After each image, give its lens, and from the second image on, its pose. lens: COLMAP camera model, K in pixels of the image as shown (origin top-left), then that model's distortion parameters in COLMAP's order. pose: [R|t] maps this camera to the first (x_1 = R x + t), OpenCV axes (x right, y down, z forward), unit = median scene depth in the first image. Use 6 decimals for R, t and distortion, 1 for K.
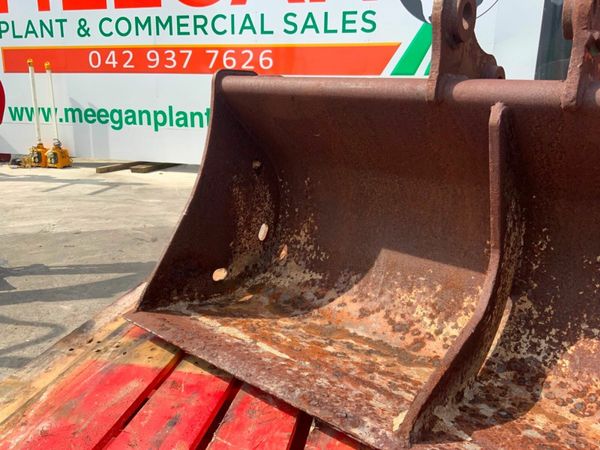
lens RADIAL K [[498.3, 0, 300.0], [0, 498.3, 225.0], [0, 0, 1]] dist [0.091916, -0.185779]
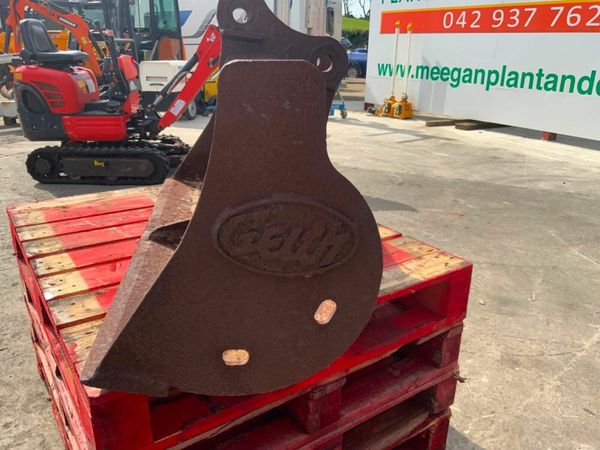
lens RADIAL K [[517.1, 0, 300.0], [0, 517.1, 225.0], [0, 0, 1]] dist [-0.046316, -0.004186]
pose [[0.719427, 0.222620, -0.657924, 0.198060], [-0.179948, 0.974641, 0.133018, 0.006852], [0.670853, 0.022695, 0.741243, -0.002937]]
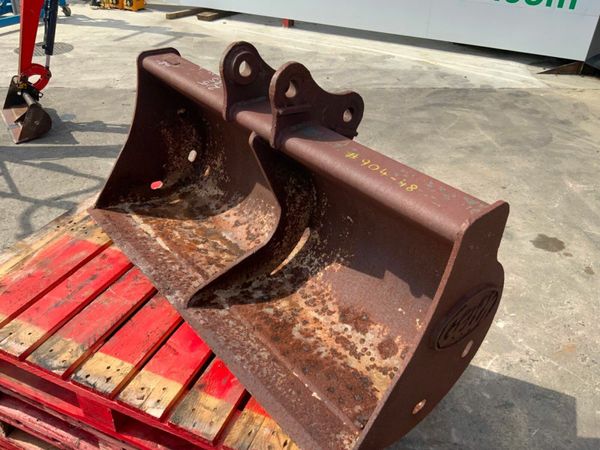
lens RADIAL K [[498.3, 0, 300.0], [0, 498.3, 225.0], [0, 0, 1]] dist [0.091916, -0.185779]
pose [[0.980991, 0.120571, -0.152049, 0.087436], [-0.067688, 0.946944, 0.314189, -0.050257], [0.181864, -0.297924, 0.937105, -0.065169]]
